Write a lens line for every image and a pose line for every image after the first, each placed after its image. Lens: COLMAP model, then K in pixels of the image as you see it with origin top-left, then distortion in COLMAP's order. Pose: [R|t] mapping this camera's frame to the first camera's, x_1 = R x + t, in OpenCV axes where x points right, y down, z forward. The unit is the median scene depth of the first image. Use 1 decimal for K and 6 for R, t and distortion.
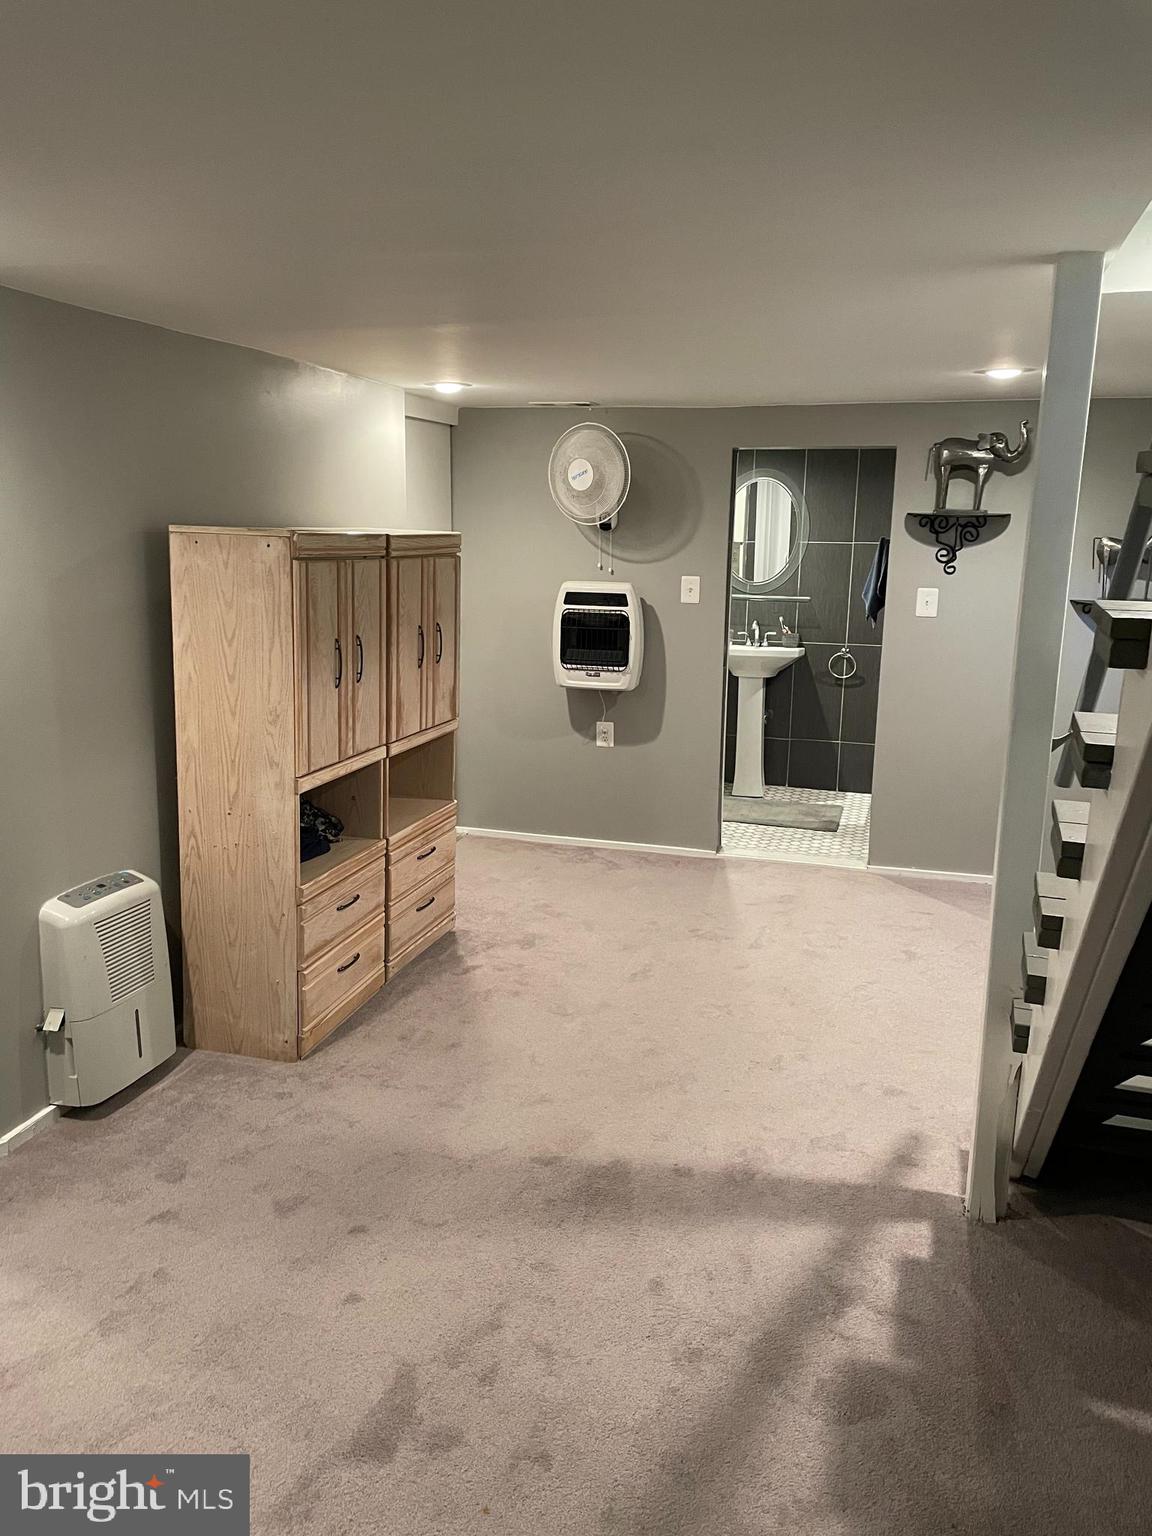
lens RADIAL K [[1153.7, 0, 573.1], [0, 1153.7, 757.2], [0, 0, 1]] dist [0.077185, -0.098734]
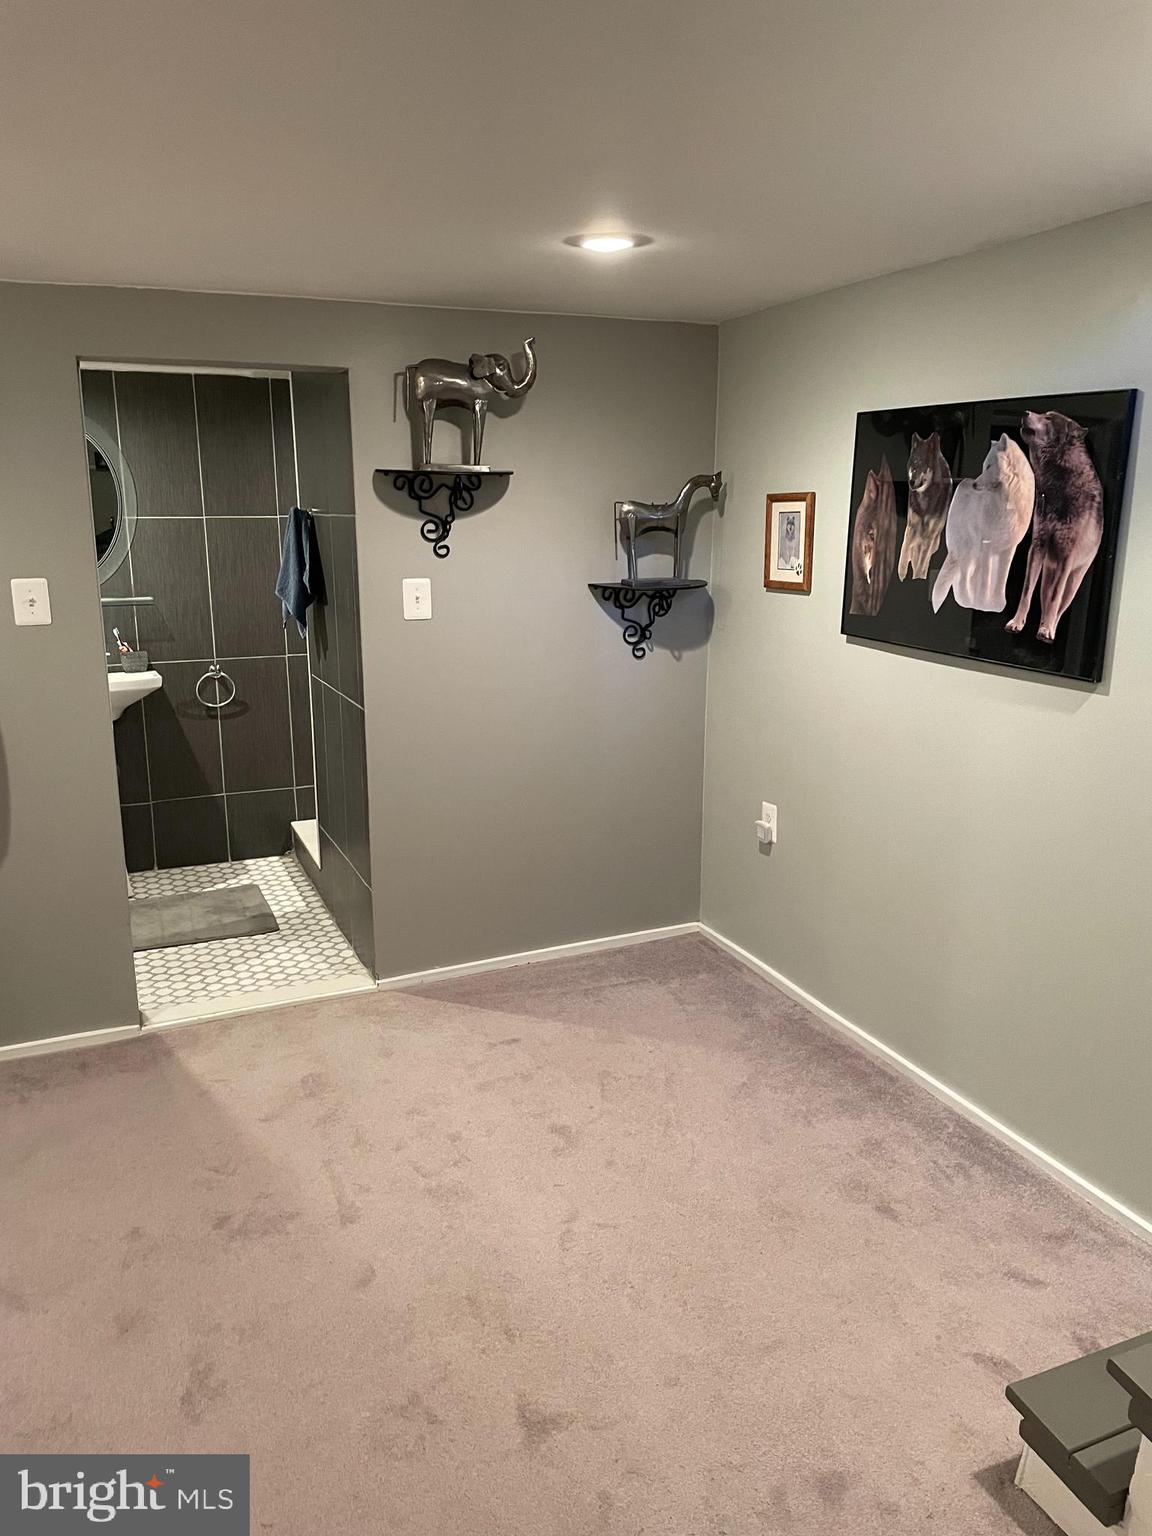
lens RADIAL K [[1153.7, 0, 585.9], [0, 1153.7, 751.7], [0, 0, 1]] dist [0.077185, -0.098734]
pose [[0.755899, -0.155018, 0.636071, -0.075300], [0.145850, 0.987020, 0.067221, -0.074978], [-0.638235, 0.041958, 0.768697, 0.407725]]
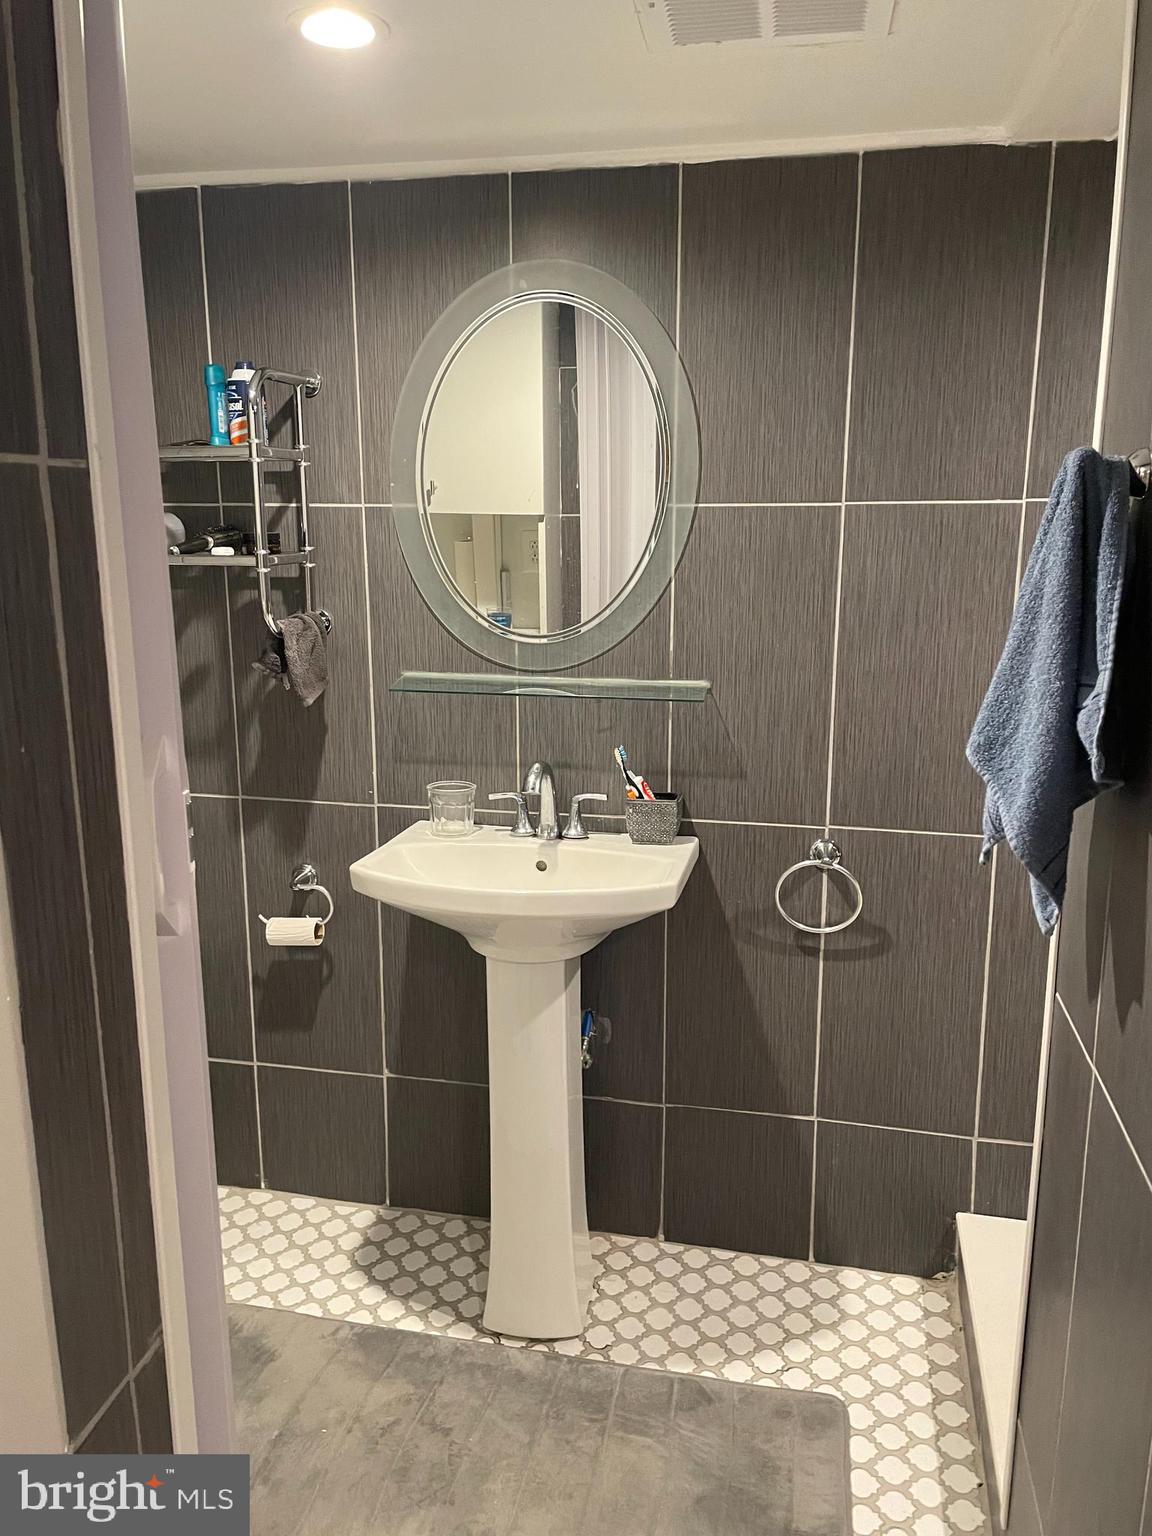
lens RADIAL K [[1153.7, 0, 578.4], [0, 1153.7, 757.1], [0, 0, 1]] dist [0.077185, -0.098734]
pose [[0.995573, -0.036713, 0.086522, 0.189853], [0.035774, 0.999283, 0.012377, -0.164329], [-0.086915, -0.009227, 0.996173, 0.927215]]
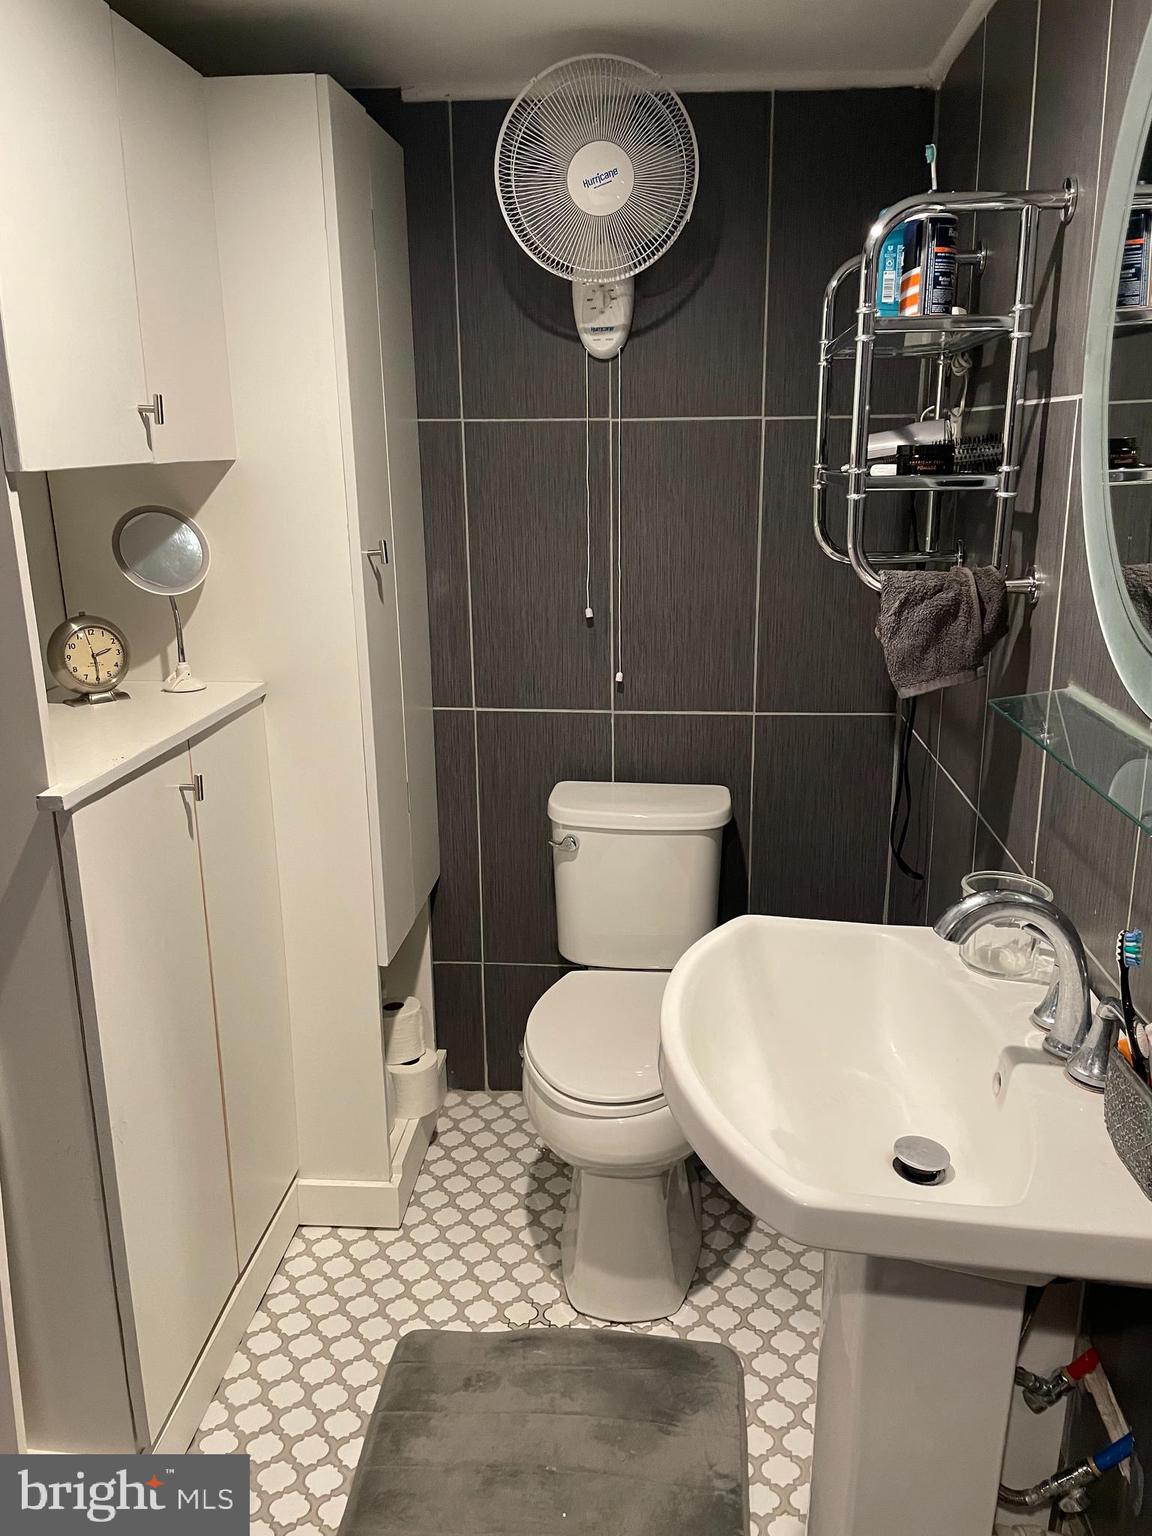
lens RADIAL K [[1153.7, 0, 579.0], [0, 1153.7, 758.0], [0, 0, 1]] dist [0.077185, -0.098734]
pose [[0.217427, 0.233859, -0.947647, 0.393497], [-0.180623, 0.963746, 0.196390, -0.210111], [0.959219, 0.128466, 0.251785, 1.209780]]
